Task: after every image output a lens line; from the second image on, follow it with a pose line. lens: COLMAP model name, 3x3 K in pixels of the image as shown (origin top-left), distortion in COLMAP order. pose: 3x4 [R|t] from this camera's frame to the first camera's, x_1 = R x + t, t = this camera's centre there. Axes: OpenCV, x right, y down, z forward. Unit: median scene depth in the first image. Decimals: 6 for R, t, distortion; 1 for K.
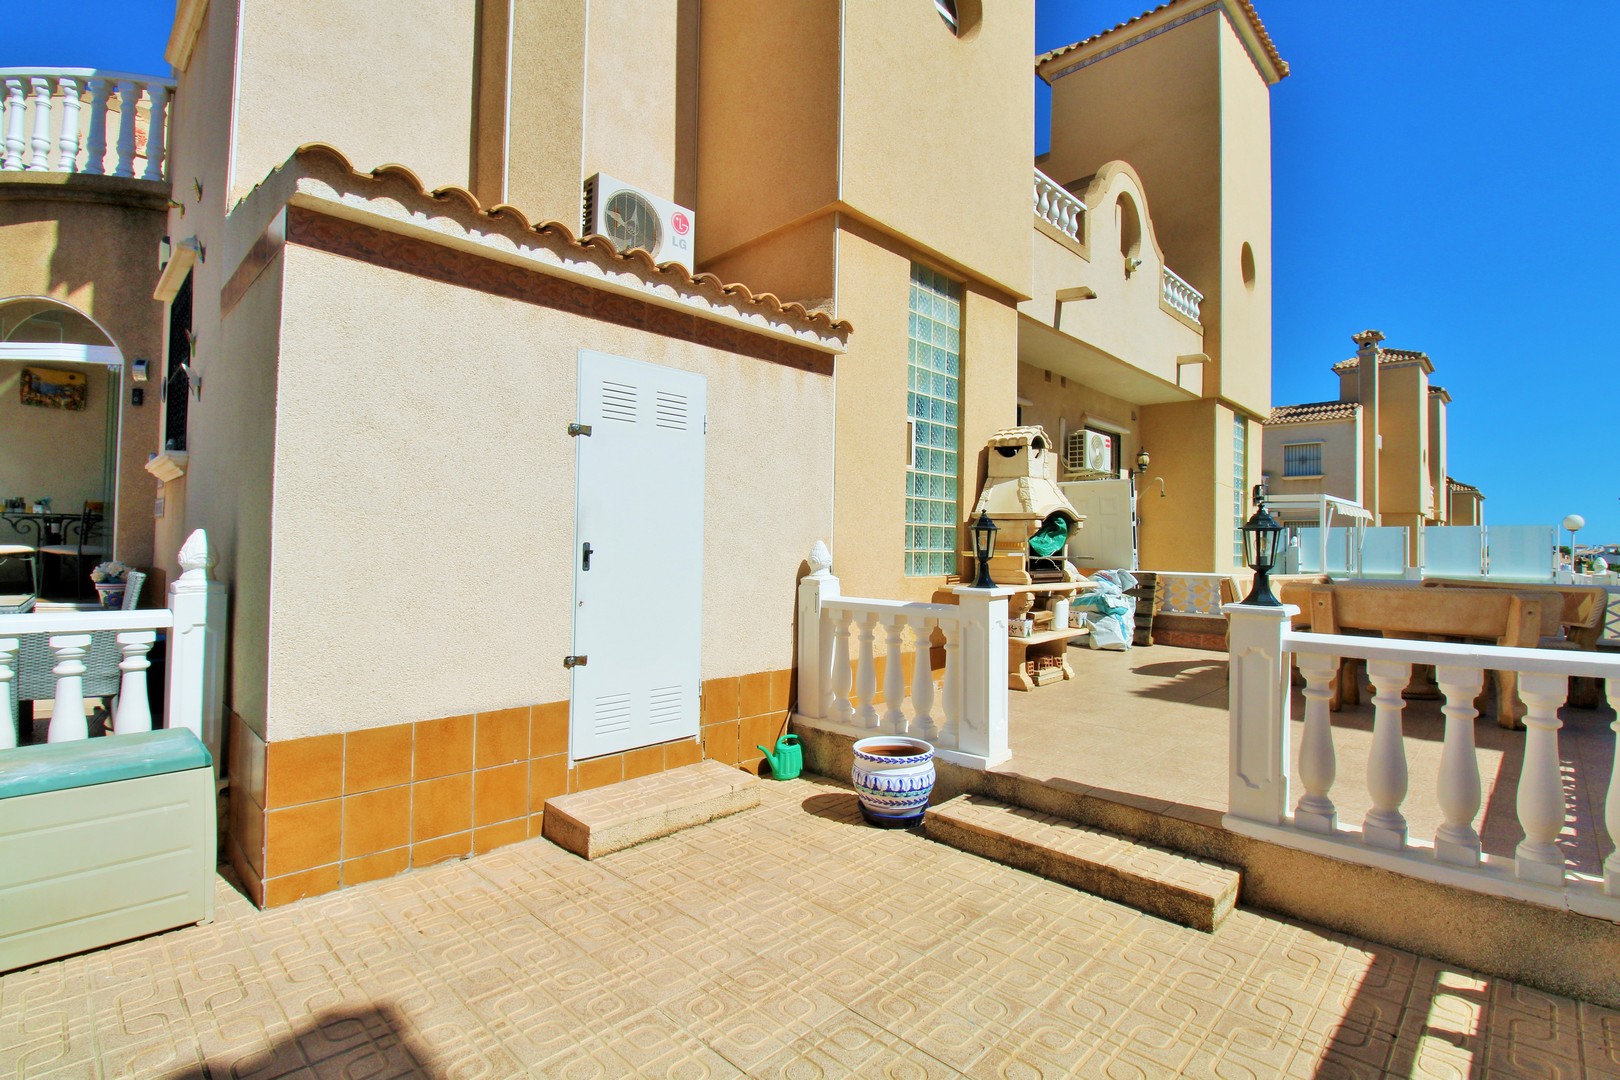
lens RADIAL K [[752.3, 0, 810.0], [0, 752.3, 534.9], [0, 0, 1]] dist [-0.002846, -0.010569]
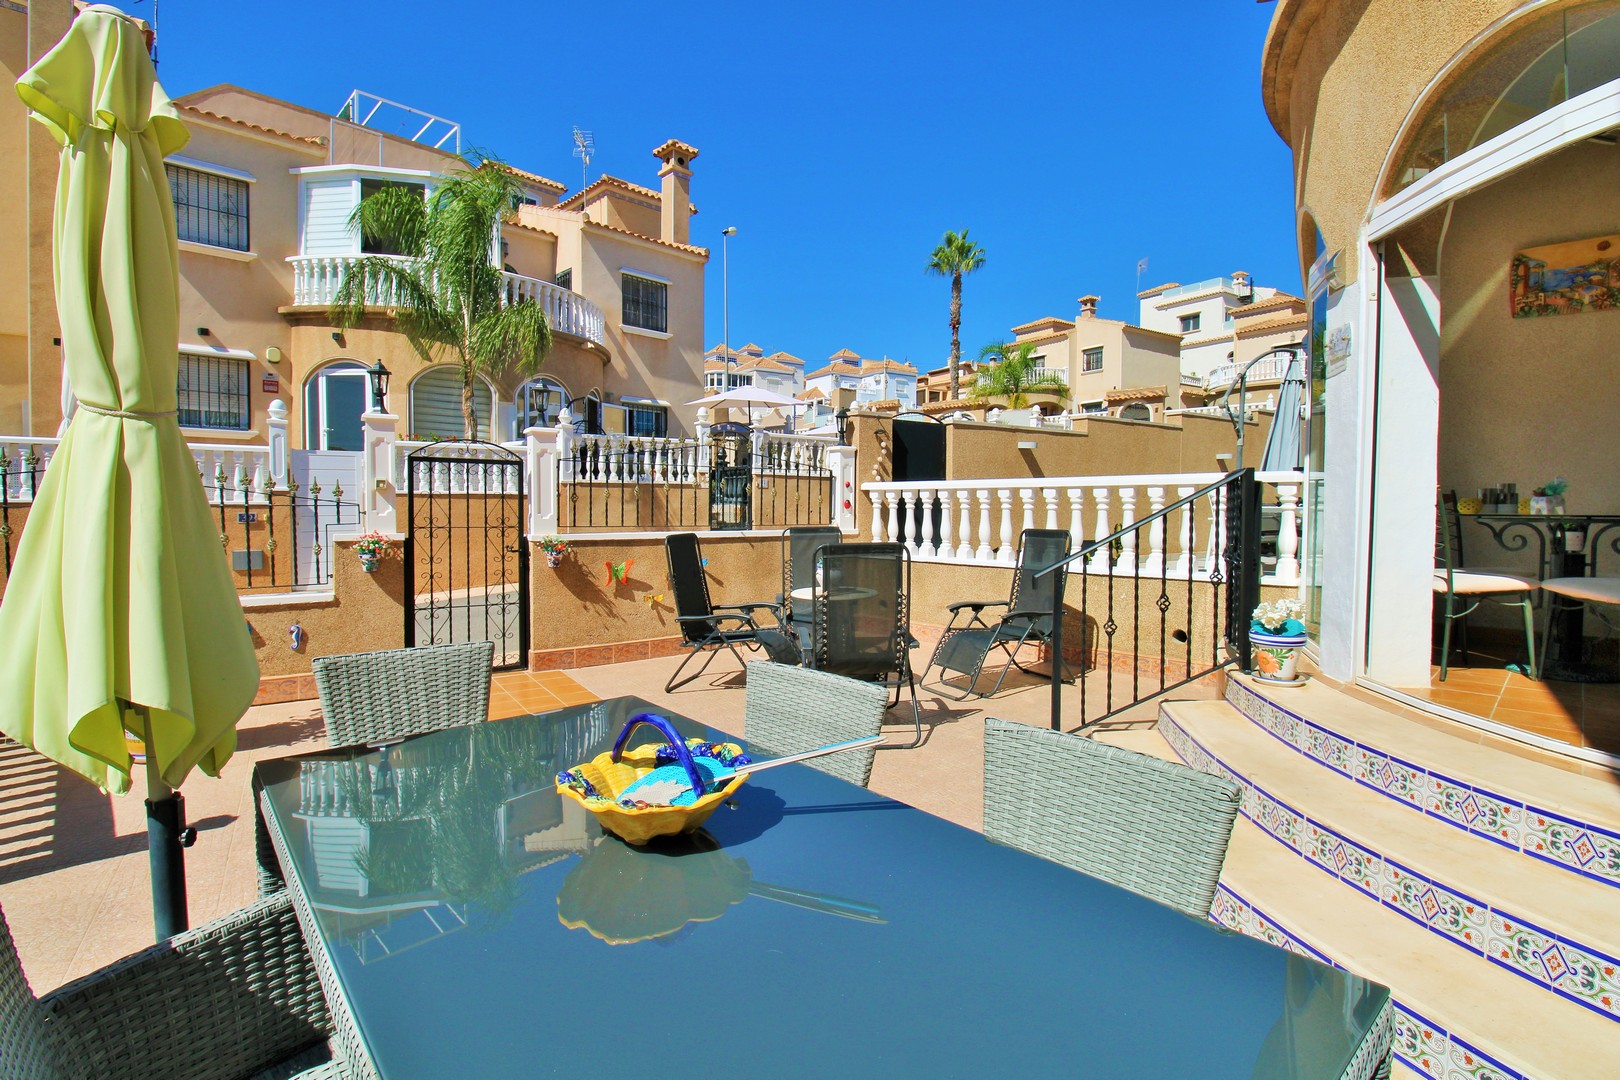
lens RADIAL K [[752.3, 0, 807.5], [0, 752.3, 533.8], [0, 0, 1]] dist [-0.002846, -0.010569]
pose [[-0.029510, 0.014796, -0.999455, -0.517561], [0.009036, 0.999854, 0.014535, -0.026954], [0.999524, -0.008602, -0.029640, 0.512513]]
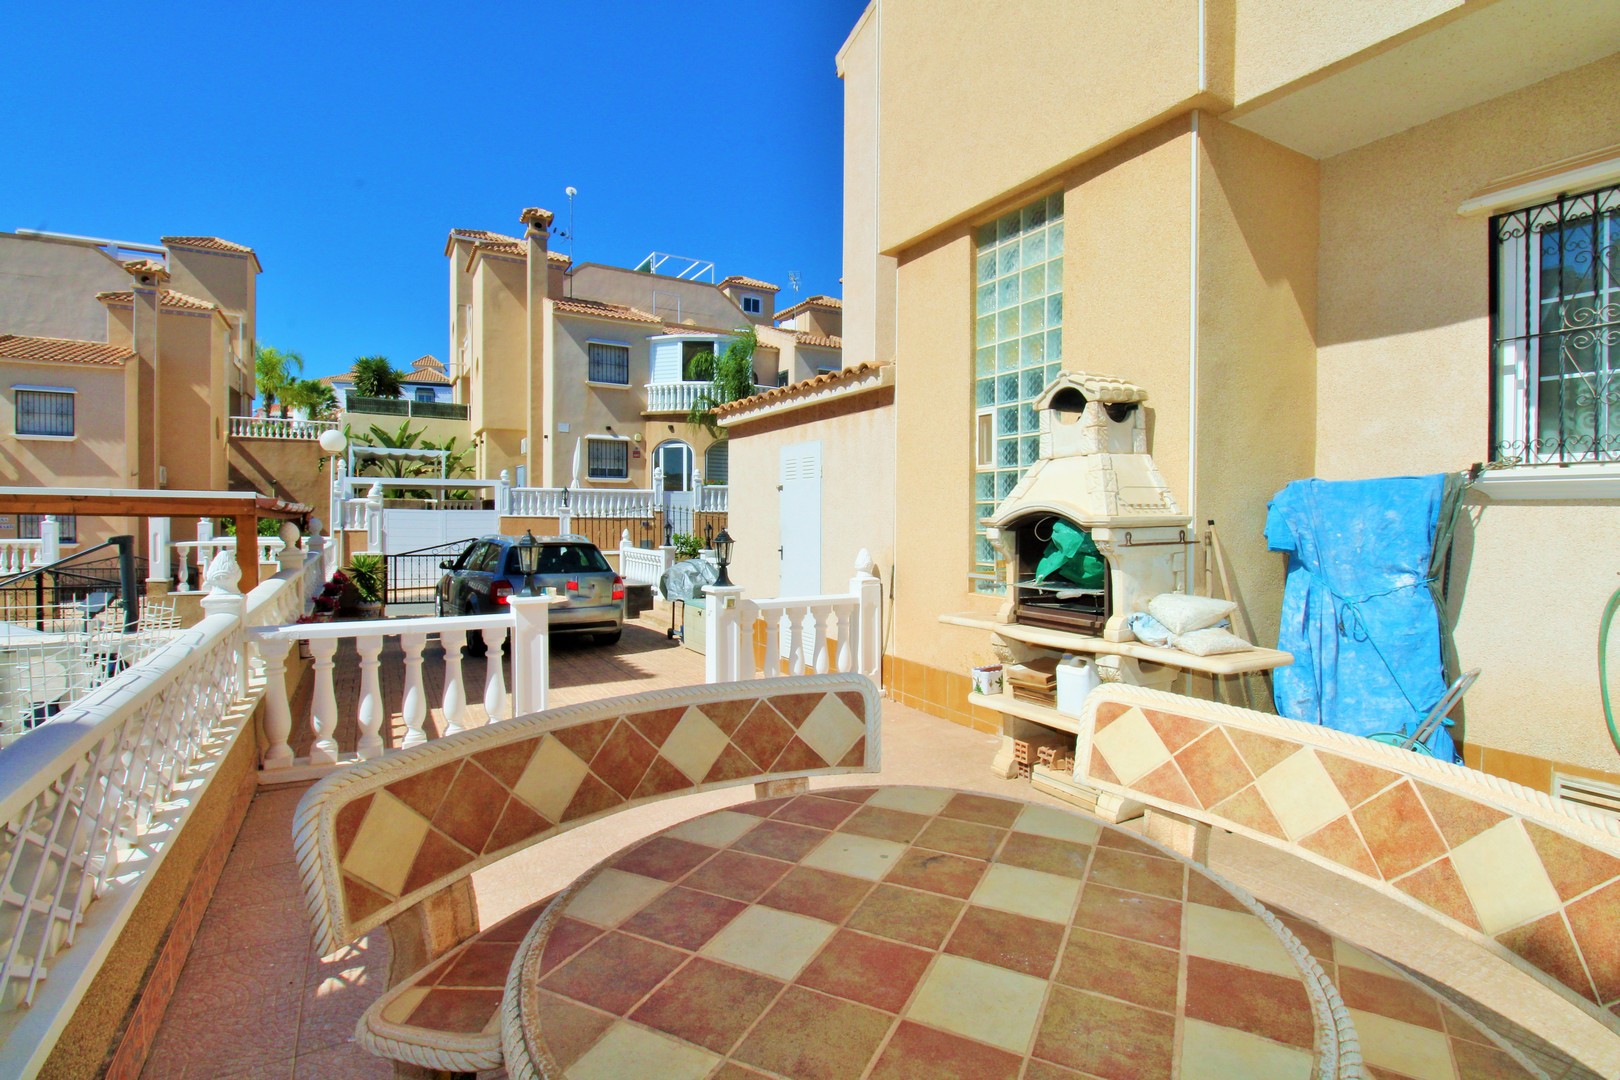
lens RADIAL K [[752.3, 0, 812.5], [0, 752.3, 530.6], [0, 0, 1]] dist [-0.002846, -0.010569]
pose [[-0.269603, -0.001805, -0.962970, 0.844527], [0.001699, 0.999996, -0.002350, -0.012981], [0.962970, -0.002269, -0.269599, 0.869893]]
